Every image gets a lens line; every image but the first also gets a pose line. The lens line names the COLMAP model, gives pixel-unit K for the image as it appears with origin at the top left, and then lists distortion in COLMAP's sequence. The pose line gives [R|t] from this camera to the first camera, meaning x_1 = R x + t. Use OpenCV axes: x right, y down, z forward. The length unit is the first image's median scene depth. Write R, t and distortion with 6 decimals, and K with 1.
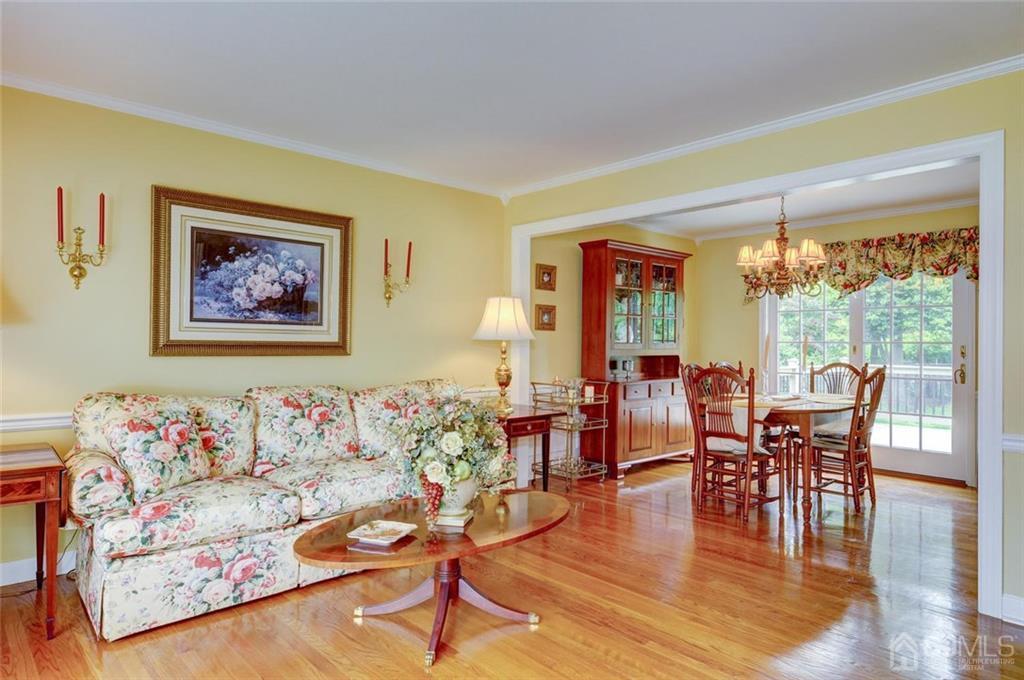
lens RADIAL K [[614.6, 0, 512.0], [0, 614.6, 340.0], [0, 0, 1]] dist [0.048663, -0.000406]
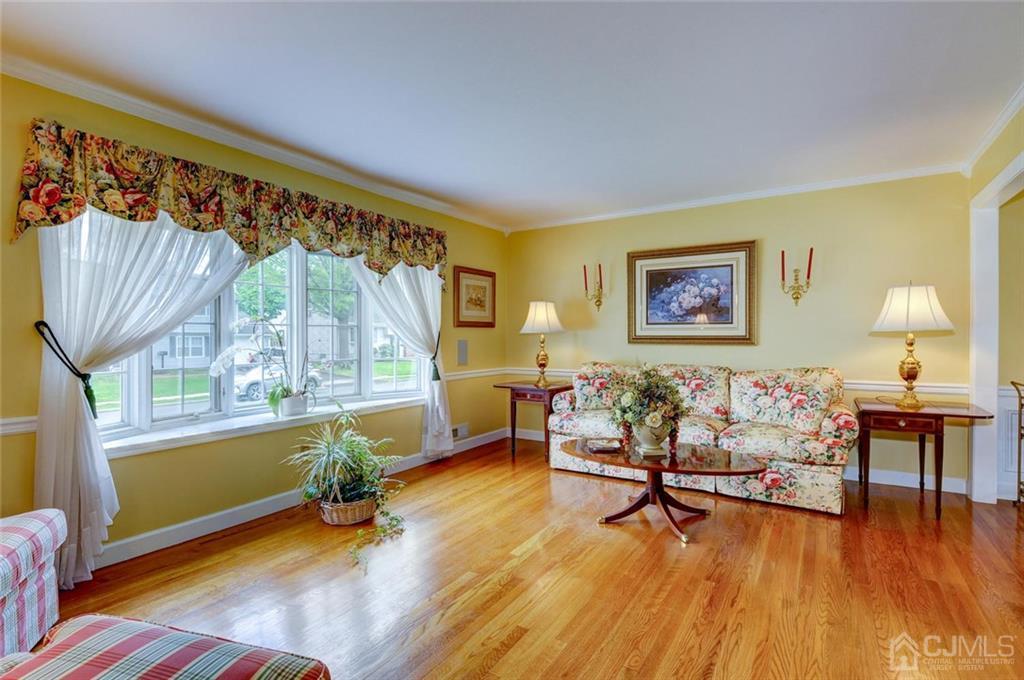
lens RADIAL K [[509.8, 0, 507.5], [0, 509.8, 336.2], [0, 0, 1]] dist [-0.027407, -0.000668]
pose [[0.238012, -0.009854, -0.971212, 0.712109], [0.010693, 0.999915, -0.007525, 0.008125], [0.971203, -0.008594, 0.238097, 0.256347]]
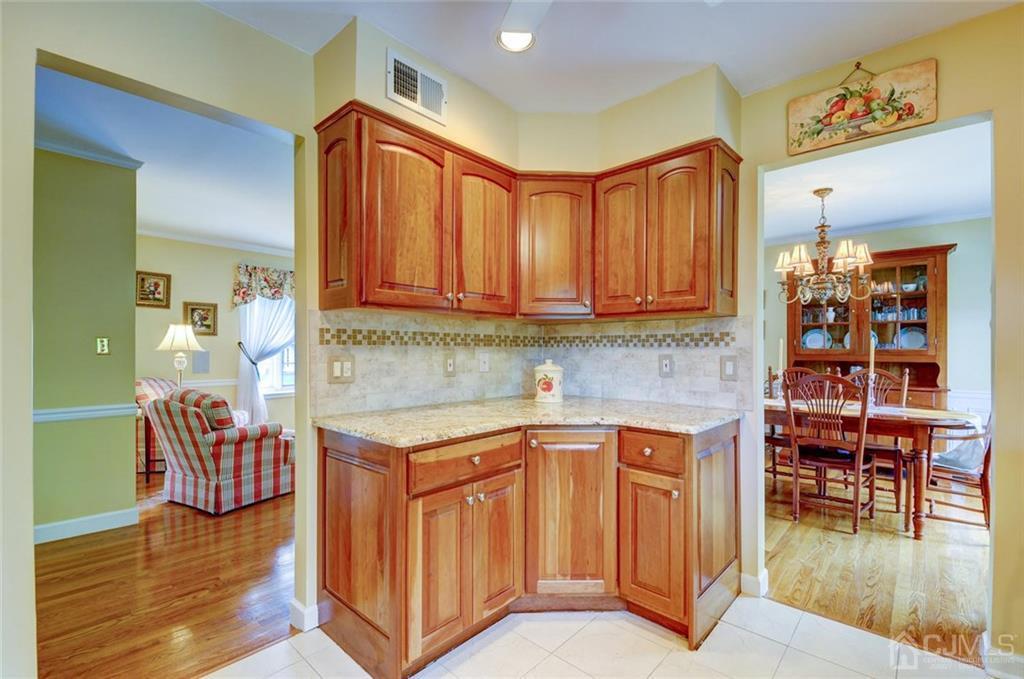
lens RADIAL K [[451.6, 0, 509.8], [0, 451.6, 340.2], [0, 0, 1]] dist [-0.000398, -0.000375]
pose [[0.058894, -0.022386, -0.998013, 1.143700], [0.007846, 0.999728, -0.021961, 0.010276], [0.998233, -0.006537, 0.059053, 0.461833]]
